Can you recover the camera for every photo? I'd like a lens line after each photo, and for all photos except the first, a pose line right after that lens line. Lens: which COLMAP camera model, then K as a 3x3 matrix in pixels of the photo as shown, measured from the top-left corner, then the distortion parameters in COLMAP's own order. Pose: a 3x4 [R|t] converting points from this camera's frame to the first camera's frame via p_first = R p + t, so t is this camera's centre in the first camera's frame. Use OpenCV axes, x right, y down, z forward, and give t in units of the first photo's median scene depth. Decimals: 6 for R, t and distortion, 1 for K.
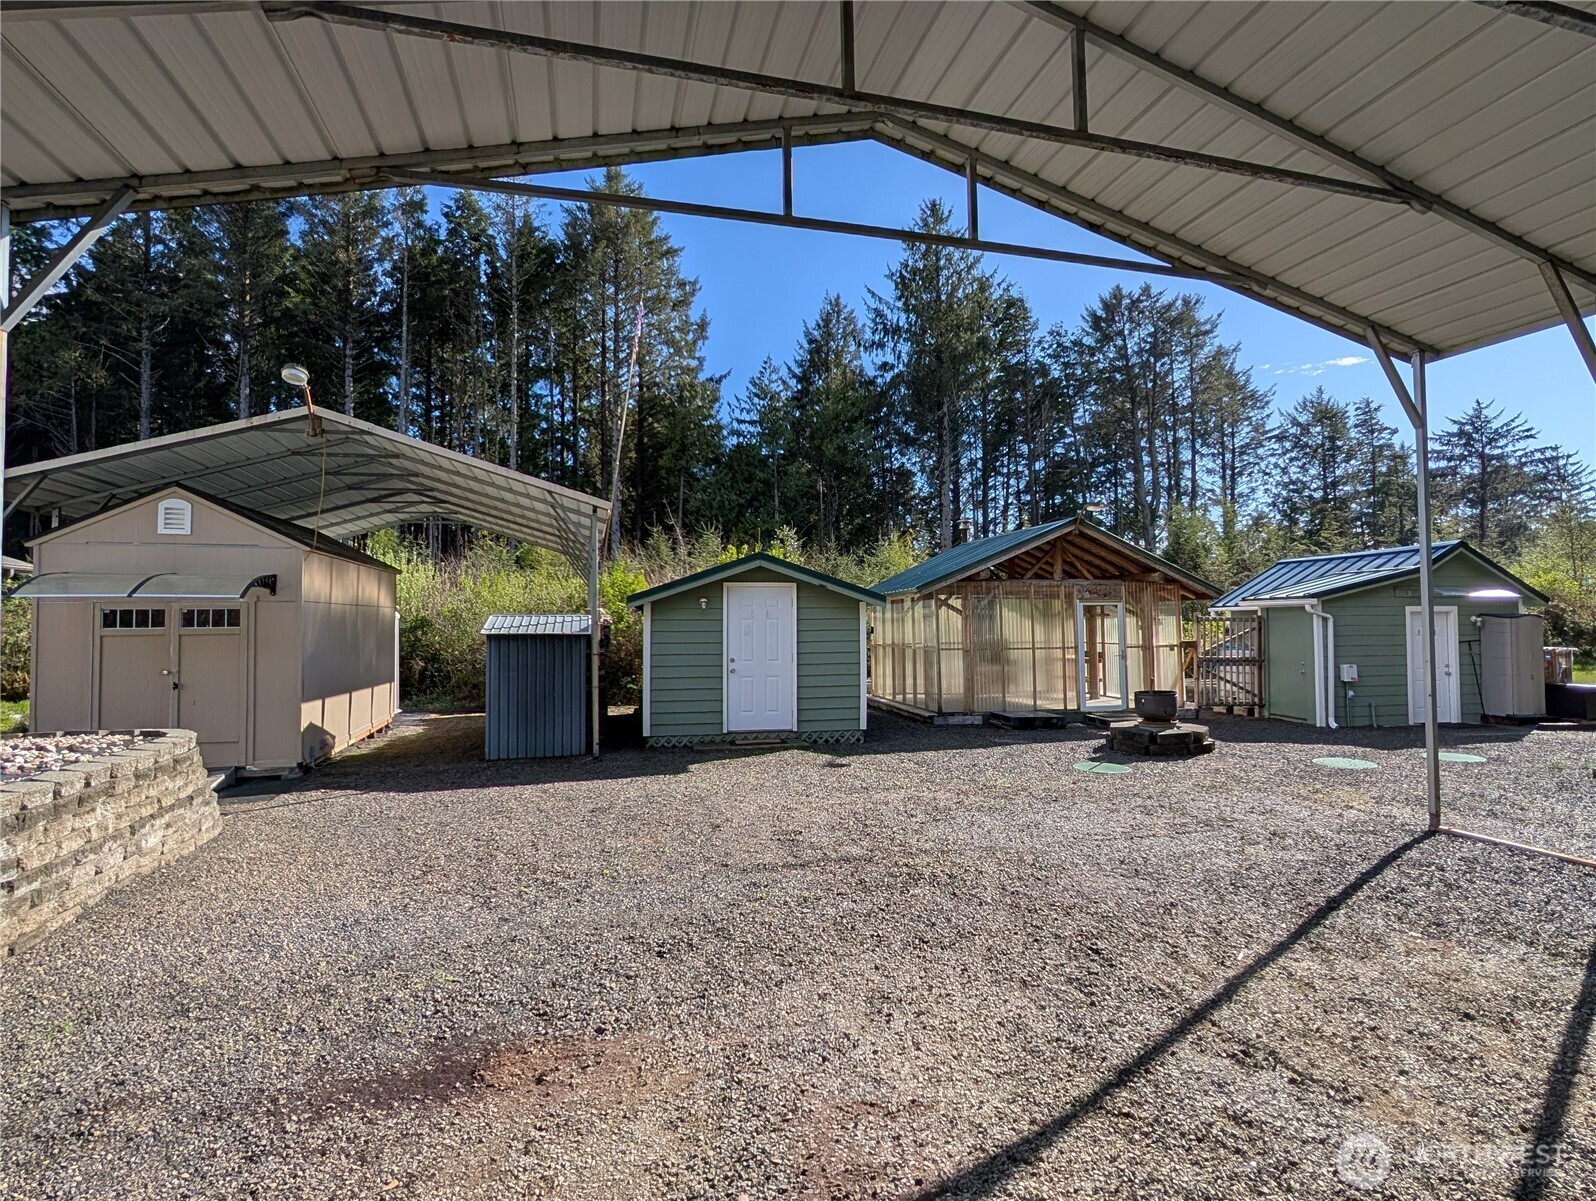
lens RADIAL K [[824.4, 0, 807.2], [0, 824.4, 597.0], [0, 0, 1]] dist [0.007312, 0.000751]
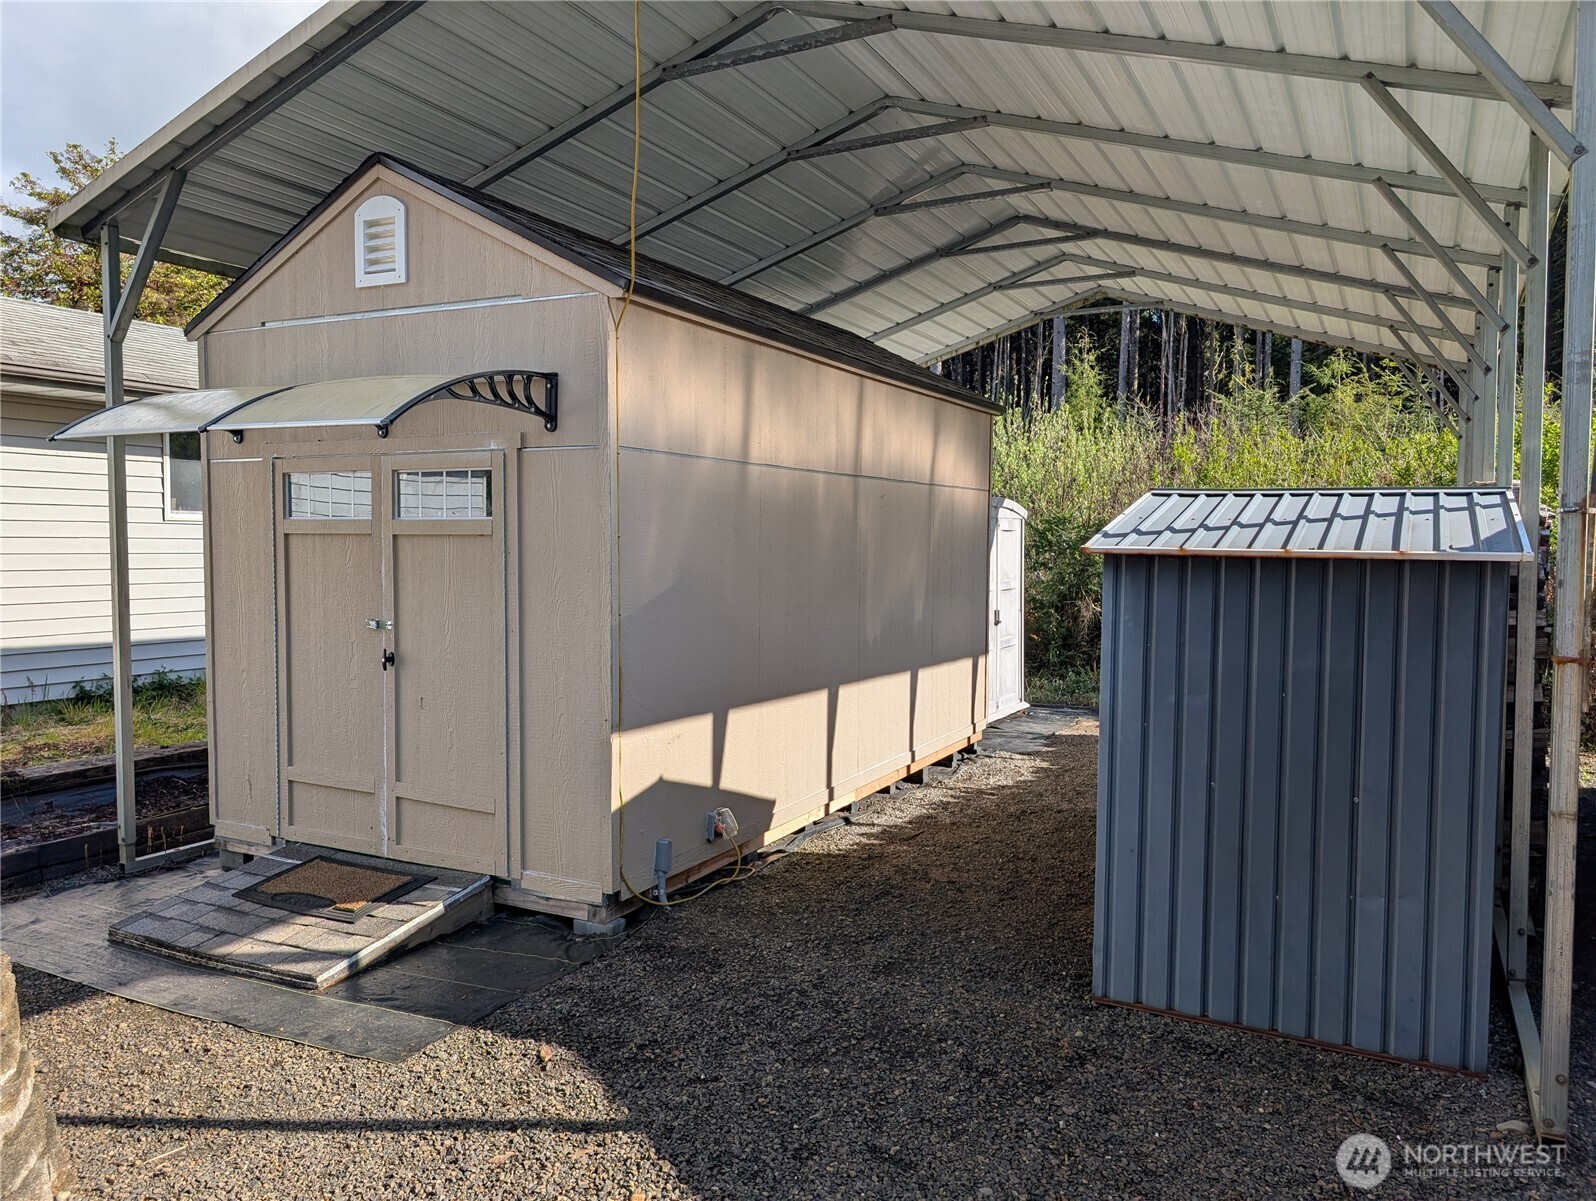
lens RADIAL K [[1151.8, 0, 805.9], [0, 1151.8, 600.5], [0, 0, 1]] dist [0.015356, -0.010584]
pose [[0.734442, 0.051418, -0.676721, -0.127035], [0.006199, 0.996576, 0.082448, 0.018273], [0.678643, -0.064748, 0.731609, 0.411699]]
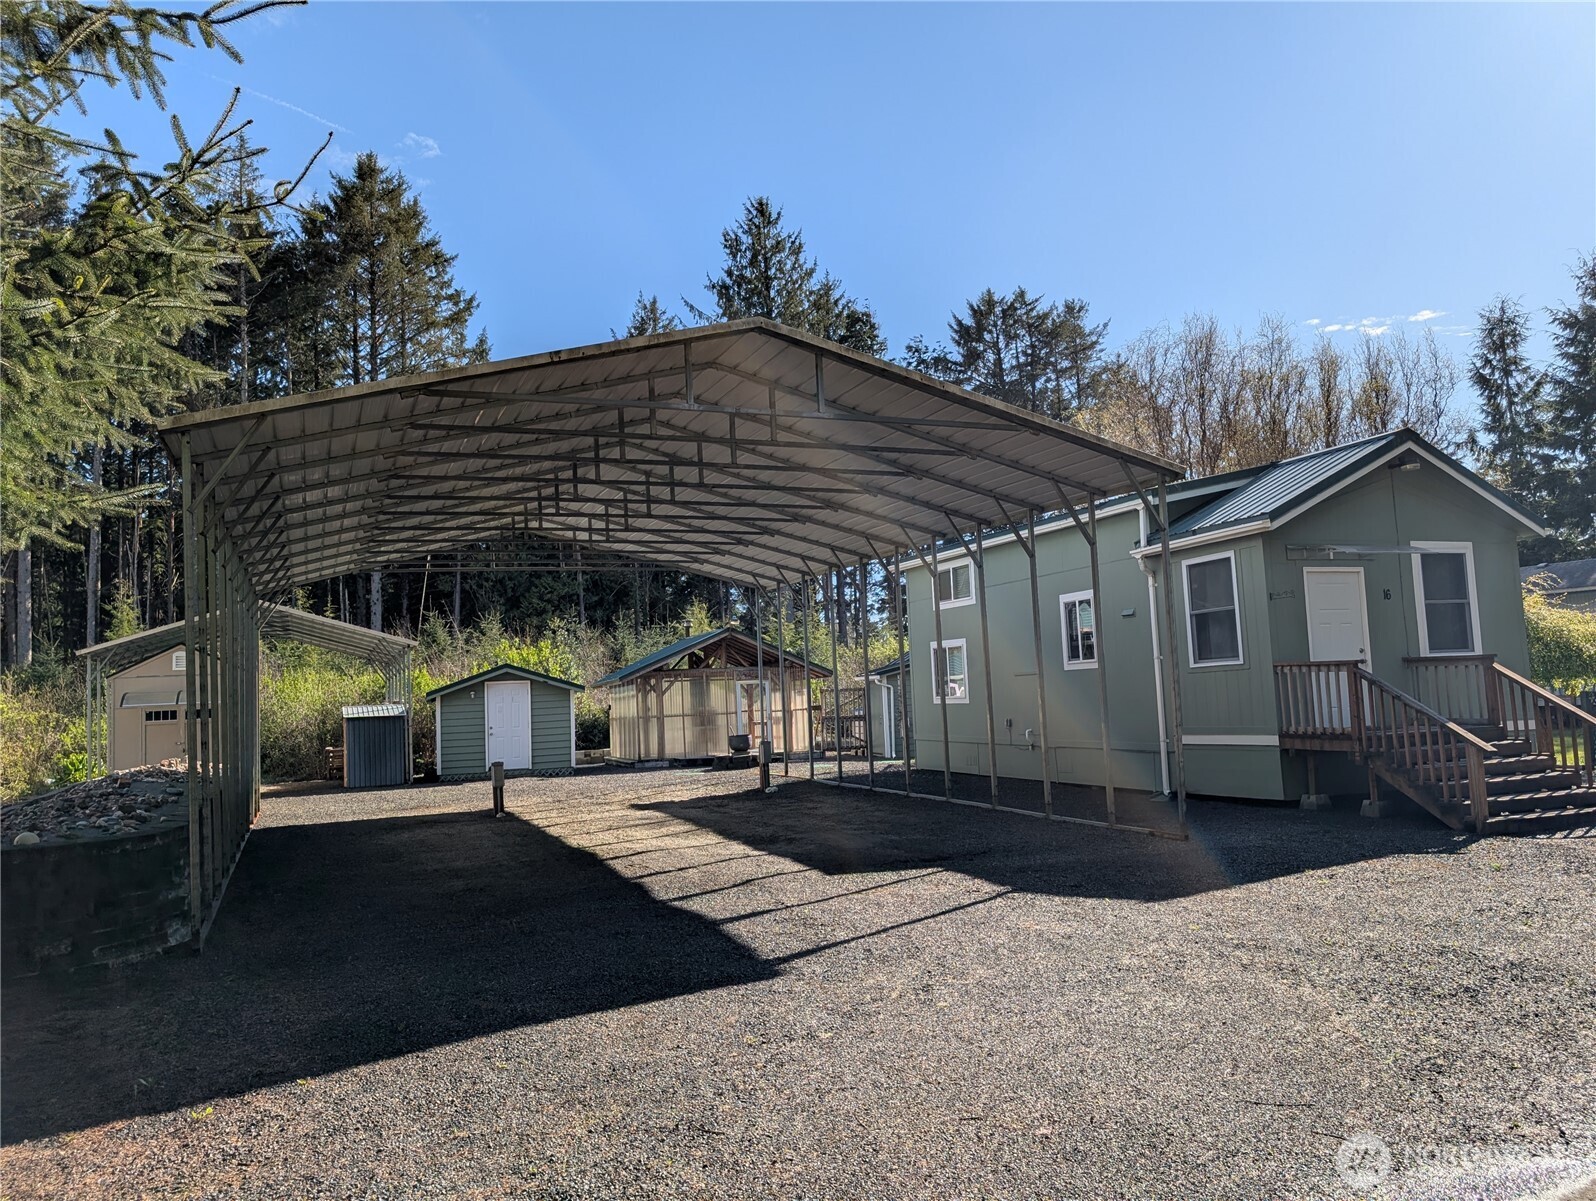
lens RADIAL K [[1151.8, 0, 798.2], [0, 1151.8, 599.6], [0, 0, 1]] dist [0.015356, -0.010584]
pose [[0.990781, -0.026124, 0.132933, 0.153574], [0.033780, 0.997878, -0.055668, -0.022481], [-0.131197, 0.059646, 0.989560, -0.973694]]
